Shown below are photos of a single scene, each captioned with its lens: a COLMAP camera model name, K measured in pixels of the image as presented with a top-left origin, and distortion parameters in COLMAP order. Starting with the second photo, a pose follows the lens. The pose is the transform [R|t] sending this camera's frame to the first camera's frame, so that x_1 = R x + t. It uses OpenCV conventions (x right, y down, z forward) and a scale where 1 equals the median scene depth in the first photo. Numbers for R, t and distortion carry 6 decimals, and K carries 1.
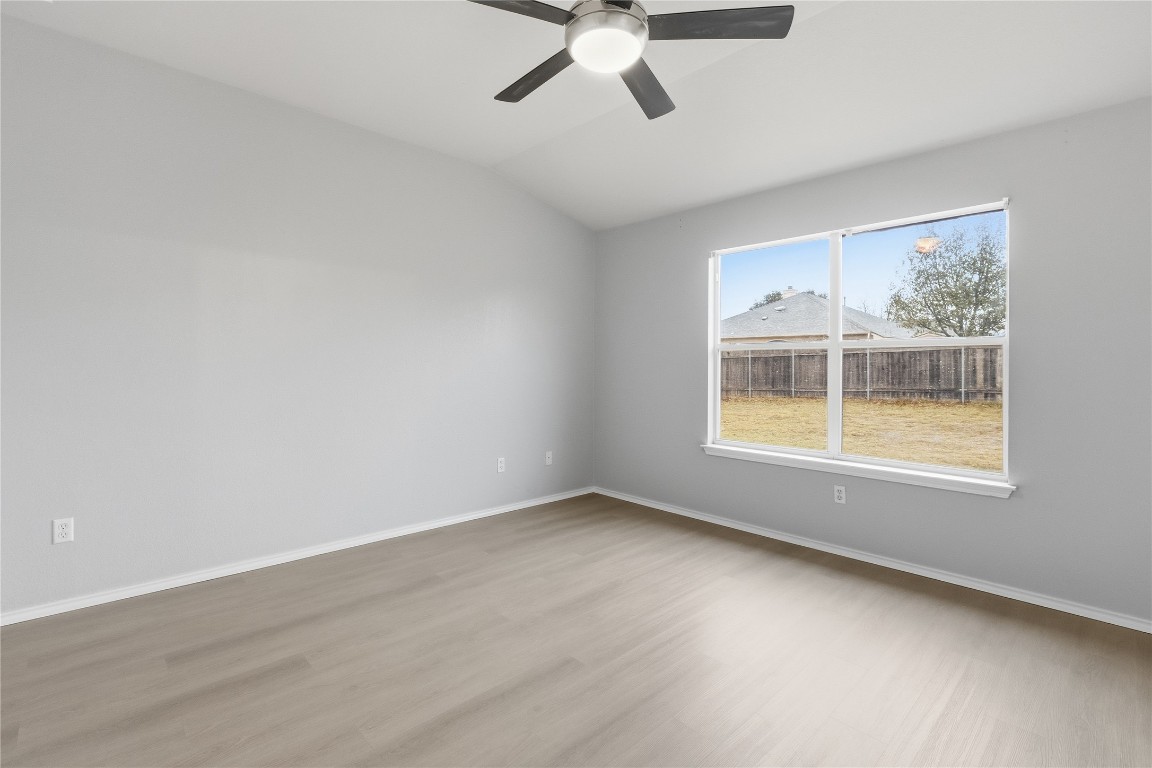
lens RADIAL K [[518.2, 0, 572.4], [0, 518.2, 368.7], [0, 0, 1]] dist [-0.003314, -0.000500]
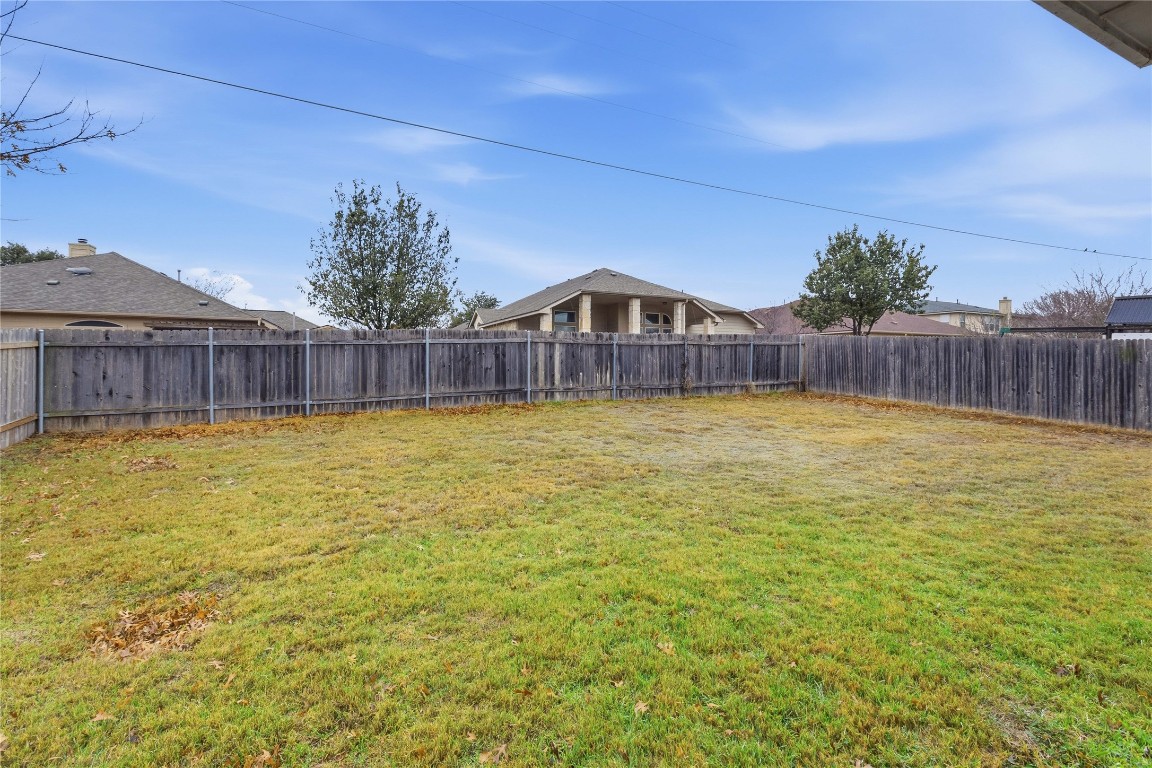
lens RADIAL K [[522.1, 0, 572.3], [0, 522.1, 365.1], [0, 0, 1]] dist [-0.000436, -0.000065]
pose [[0.287971, -0.004643, 0.957628, -0.056492], [0.008103, 0.999964, 0.002411, -0.001092], [-0.957605, 0.007065, 0.287999, 0.625435]]
